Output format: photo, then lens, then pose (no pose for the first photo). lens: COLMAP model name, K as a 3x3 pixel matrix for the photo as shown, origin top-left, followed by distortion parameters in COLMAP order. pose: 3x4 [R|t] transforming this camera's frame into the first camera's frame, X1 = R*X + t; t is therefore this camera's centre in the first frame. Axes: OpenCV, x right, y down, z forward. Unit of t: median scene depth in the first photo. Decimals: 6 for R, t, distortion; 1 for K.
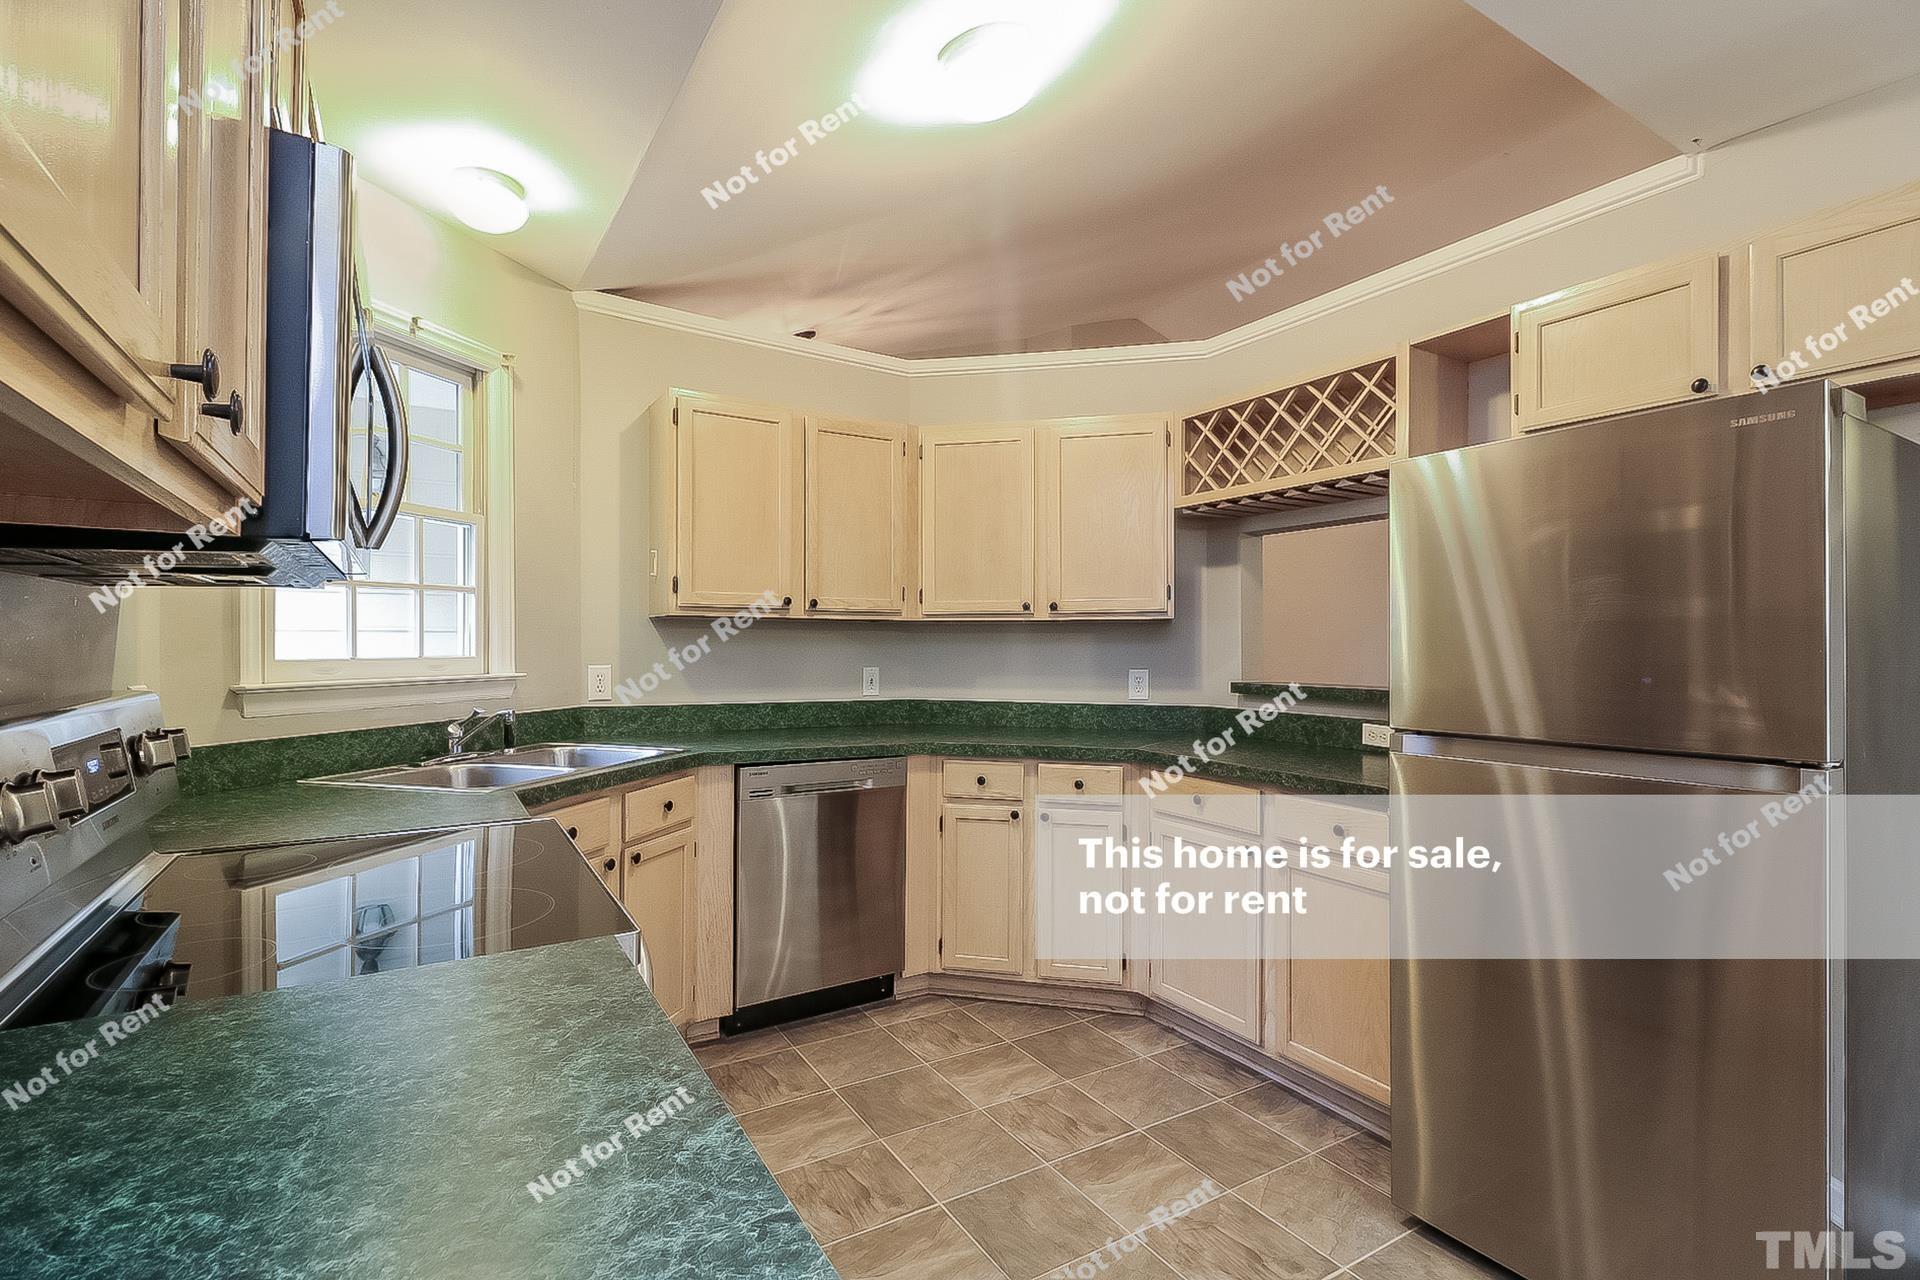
lens RADIAL K [[895.2, 0, 955.2], [0, 895.2, 653.0], [0, 0, 1]] dist [0.018653, -0.001566]
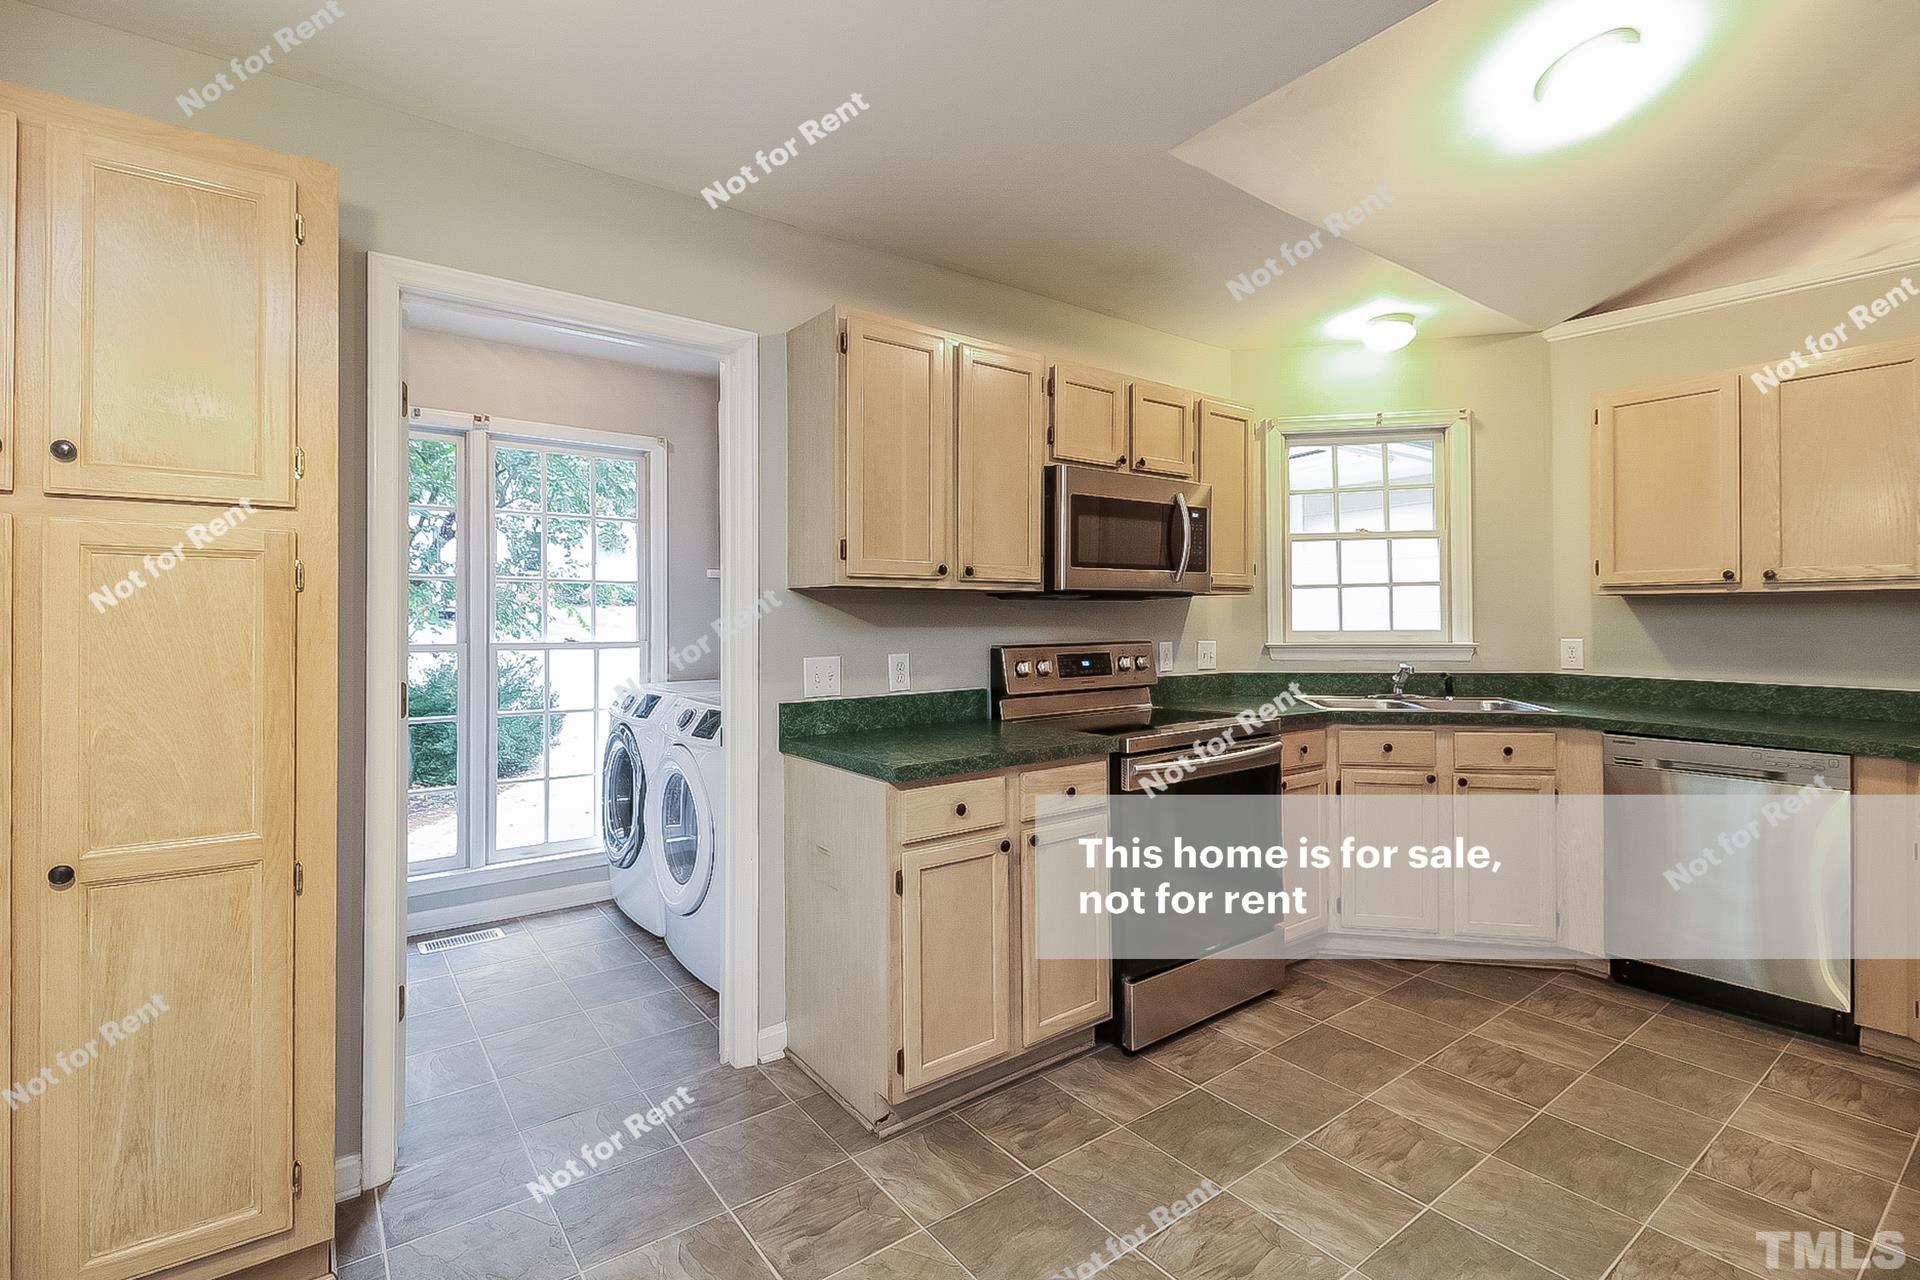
lens RADIAL K [[889.2, 0, 946.2], [0, 889.2, 625.6], [0, 0, 1]] dist [0.012465, -0.004663]
pose [[0.070077, -0.000096, -0.997542, 0.784464], [-0.006269, 0.999980, -0.000537, 0.002183], [0.997522, 0.006292, 0.070075, 0.121996]]
